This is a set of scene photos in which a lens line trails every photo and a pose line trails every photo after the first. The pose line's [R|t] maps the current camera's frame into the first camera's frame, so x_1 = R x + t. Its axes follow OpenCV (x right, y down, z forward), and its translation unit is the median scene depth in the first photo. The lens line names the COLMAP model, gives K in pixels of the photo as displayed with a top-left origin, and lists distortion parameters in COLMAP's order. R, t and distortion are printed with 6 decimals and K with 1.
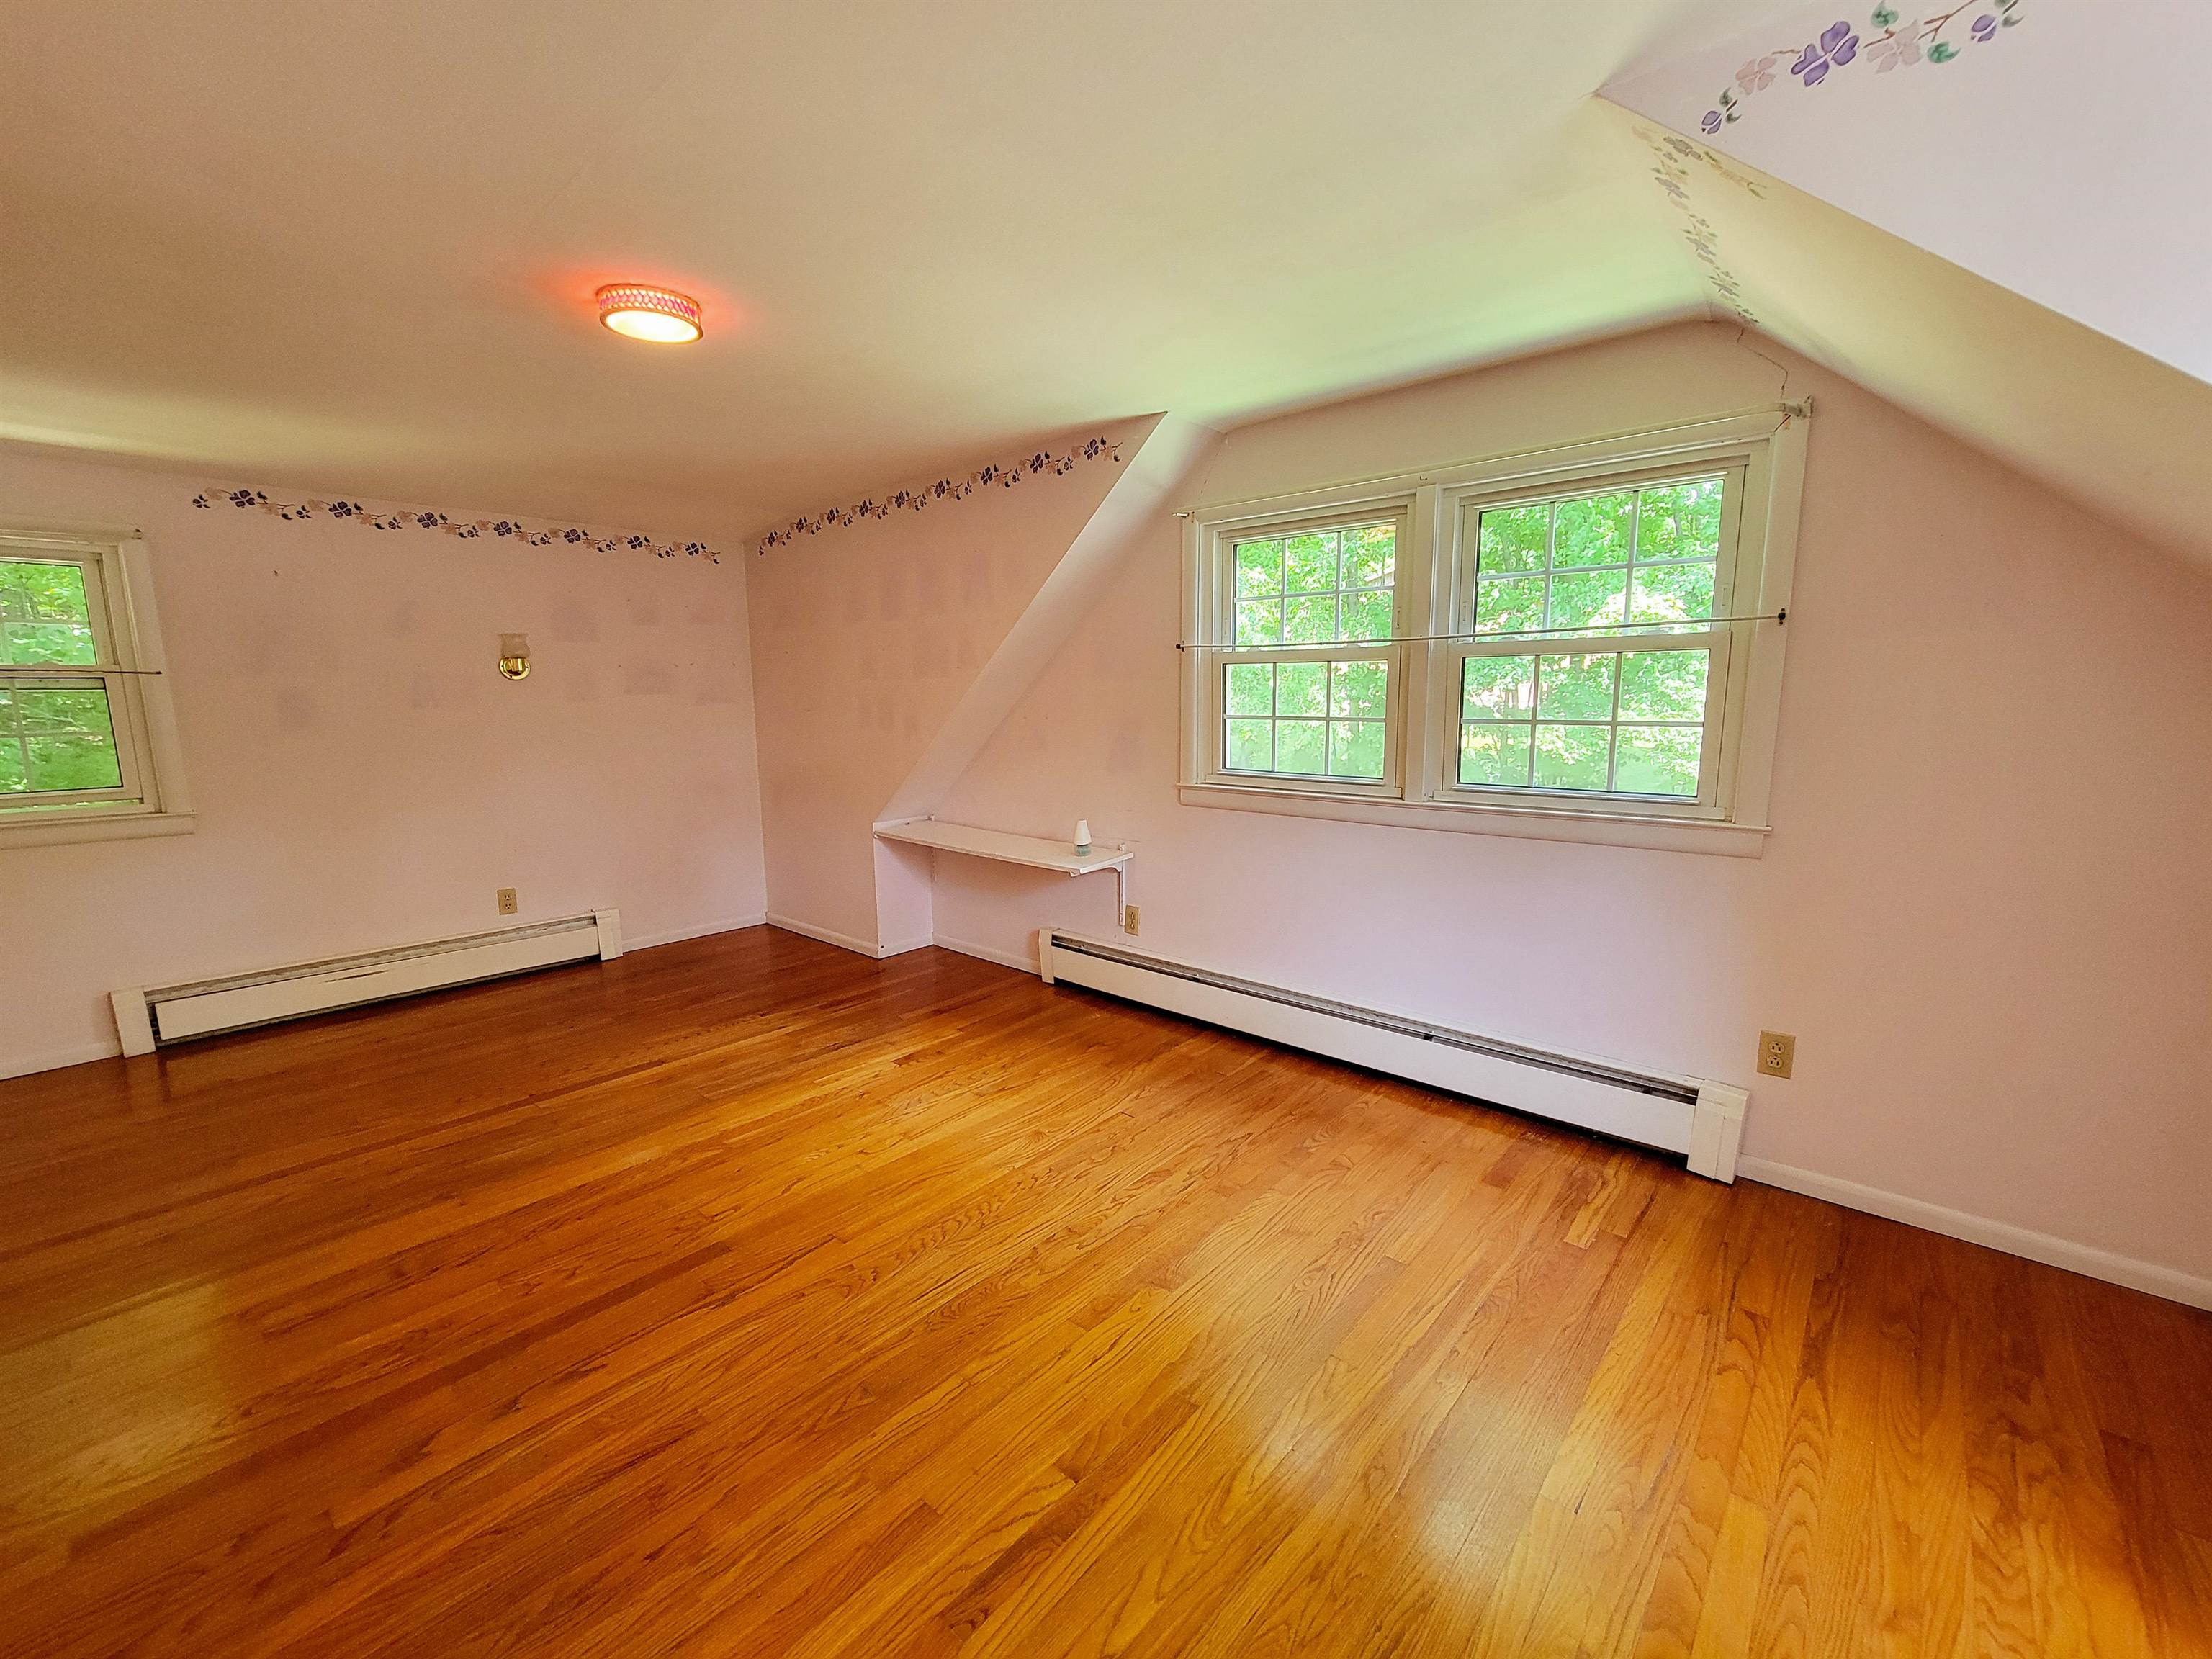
lens RADIAL K [[906.8, 0, 1117.7], [0, 906.8, 833.5], [0, 0, 1]] dist [-0.002295, 0.001325]
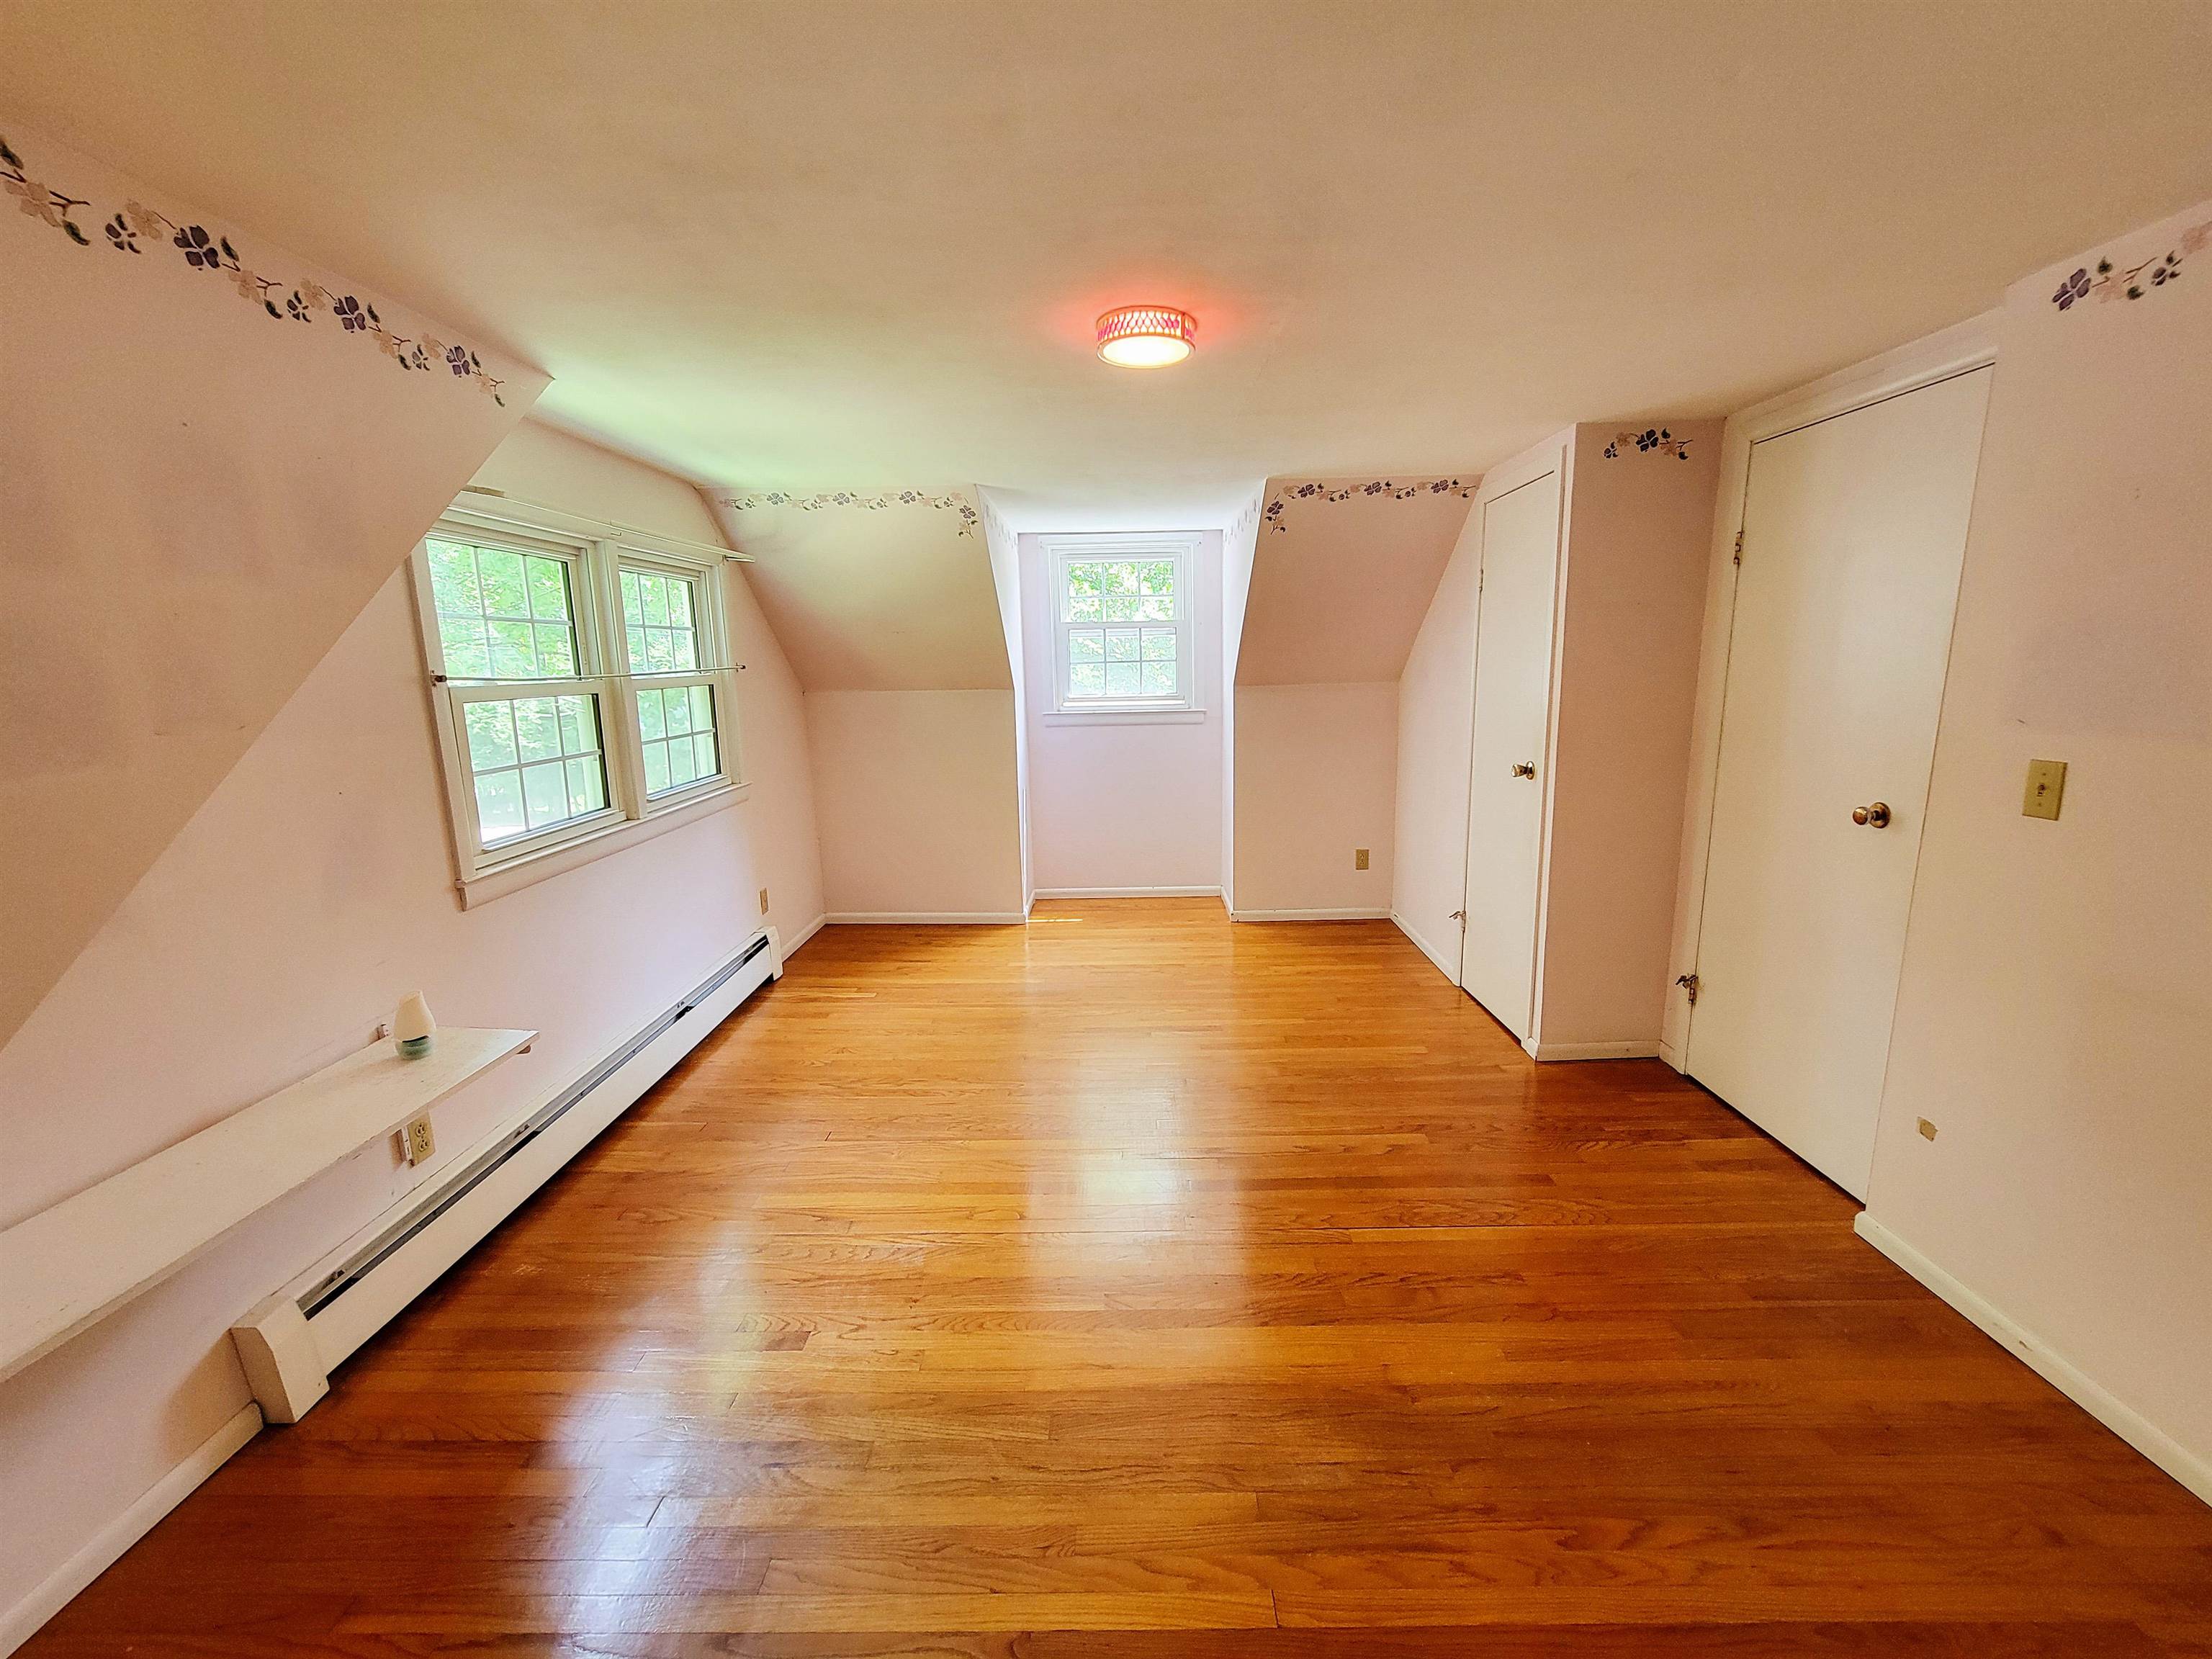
lens RADIAL K [[906.8, 0, 1117.7], [0, 906.8, 833.5], [0, 0, 1]] dist [-0.002295, 0.001325]
pose [[-0.657374, -0.122971, 0.743463, -1.083095], [0.142435, 0.948535, 0.282833, -0.302645], [-0.739981, 0.291822, -0.606027, 1.494115]]
